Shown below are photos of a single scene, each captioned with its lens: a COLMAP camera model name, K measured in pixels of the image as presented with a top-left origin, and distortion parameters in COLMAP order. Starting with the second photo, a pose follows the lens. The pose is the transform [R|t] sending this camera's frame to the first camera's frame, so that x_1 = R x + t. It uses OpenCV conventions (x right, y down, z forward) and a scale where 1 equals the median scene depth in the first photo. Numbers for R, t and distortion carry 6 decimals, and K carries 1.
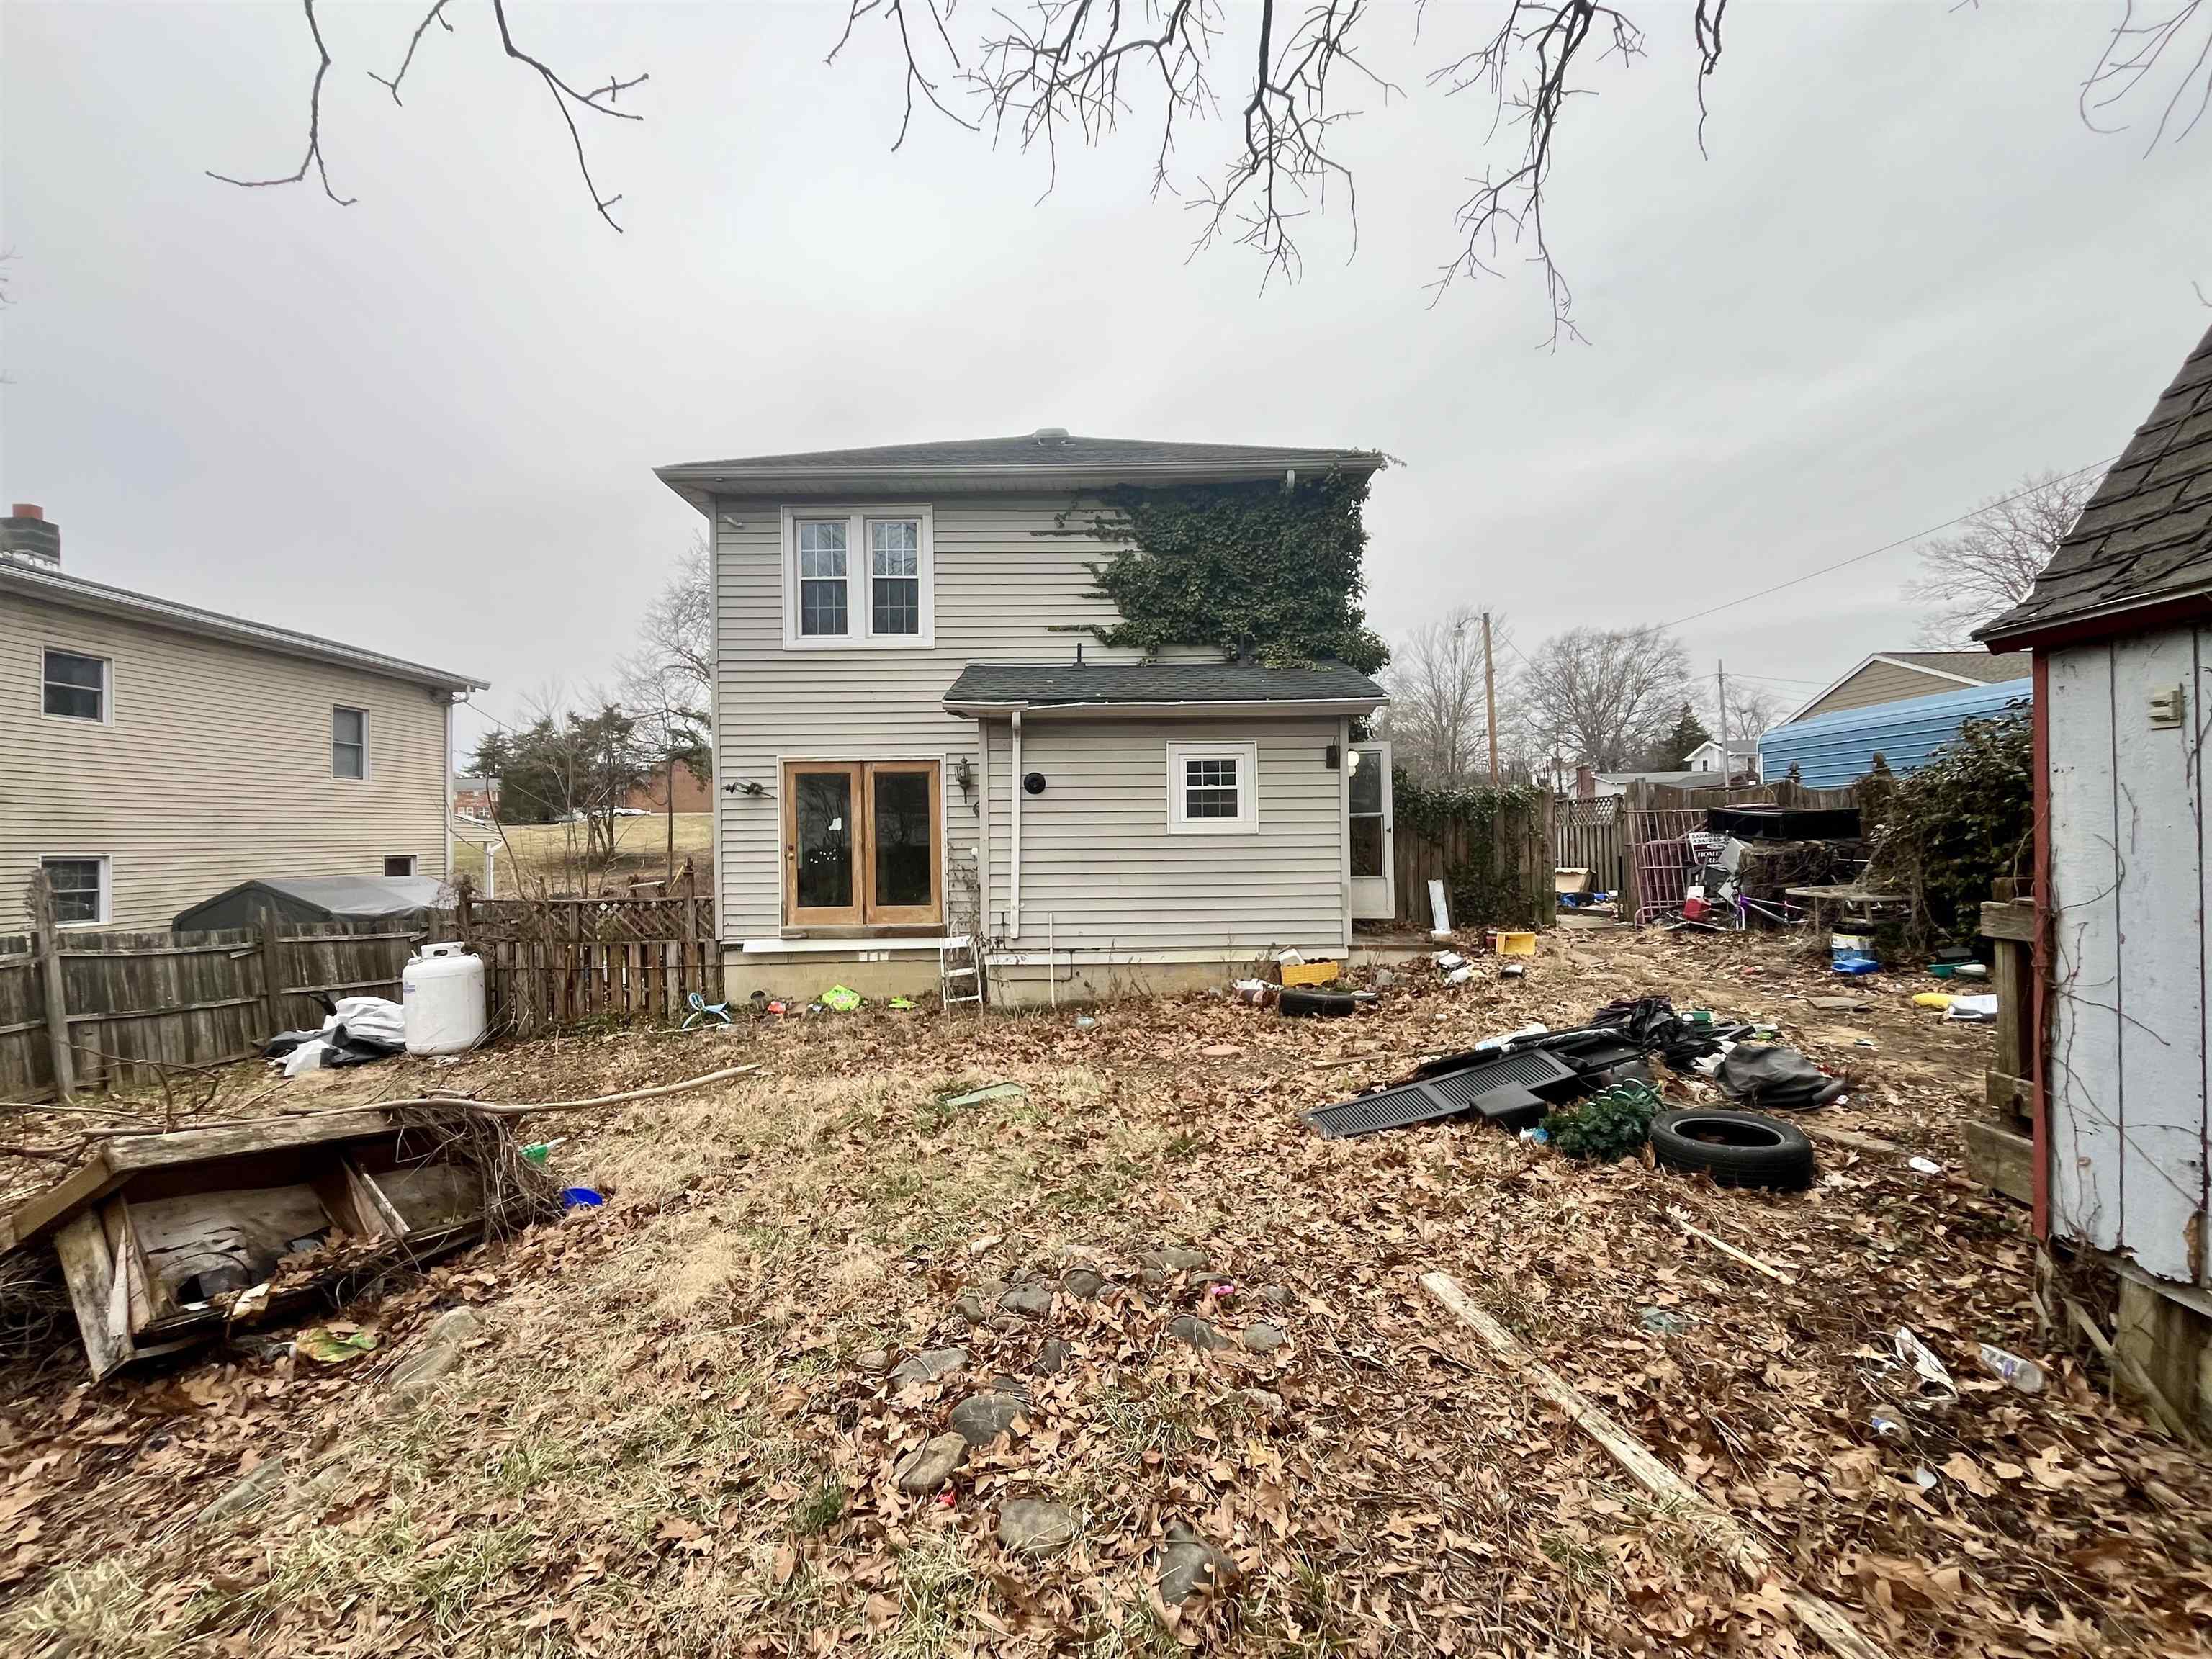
lens RADIAL K [[894.9, 0, 1109.8], [0, 894.9, 834.3], [0, 0, 1]] dist [-0.007493, 0.000077]
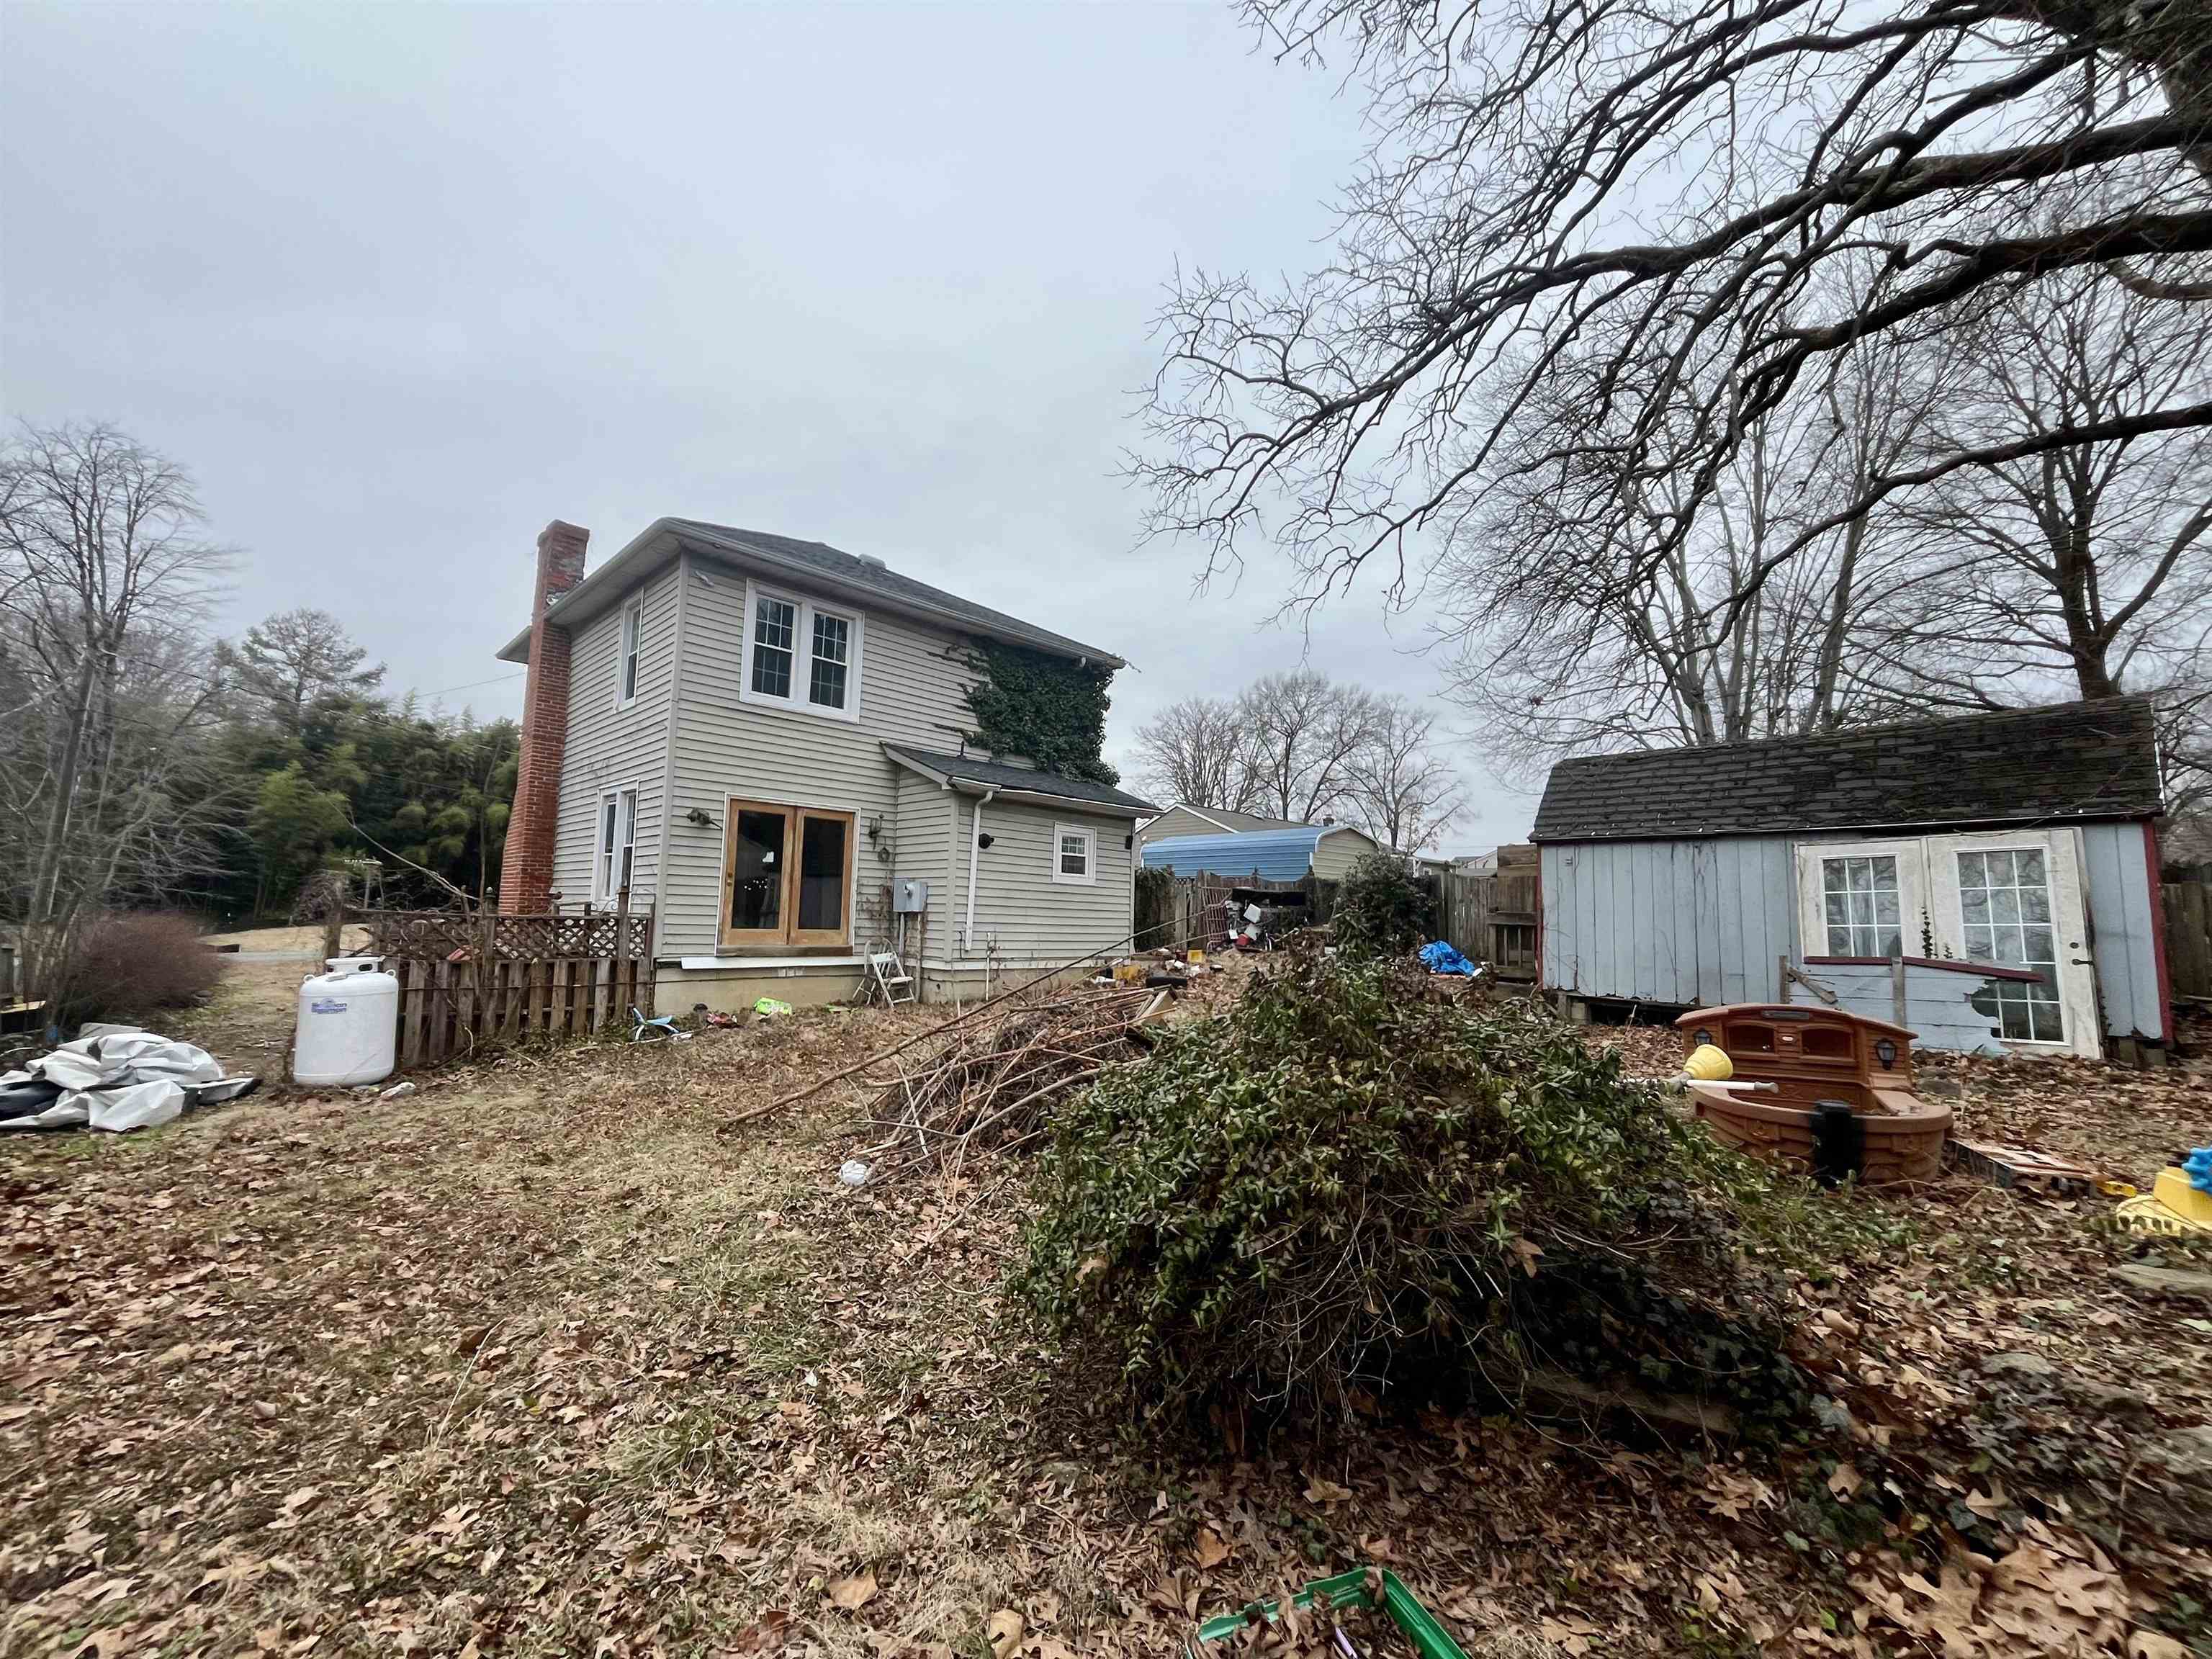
lens RADIAL K [[894.9, 0, 1109.1], [0, 894.9, 828.7], [0, 0, 1]] dist [-0.007493, 0.000077]
pose [[0.708136, 0.104707, 0.698269, -0.806826], [-0.038455, 0.993195, -0.109934, 0.062211], [-0.705028, 0.050996, 0.707344, -0.128261]]
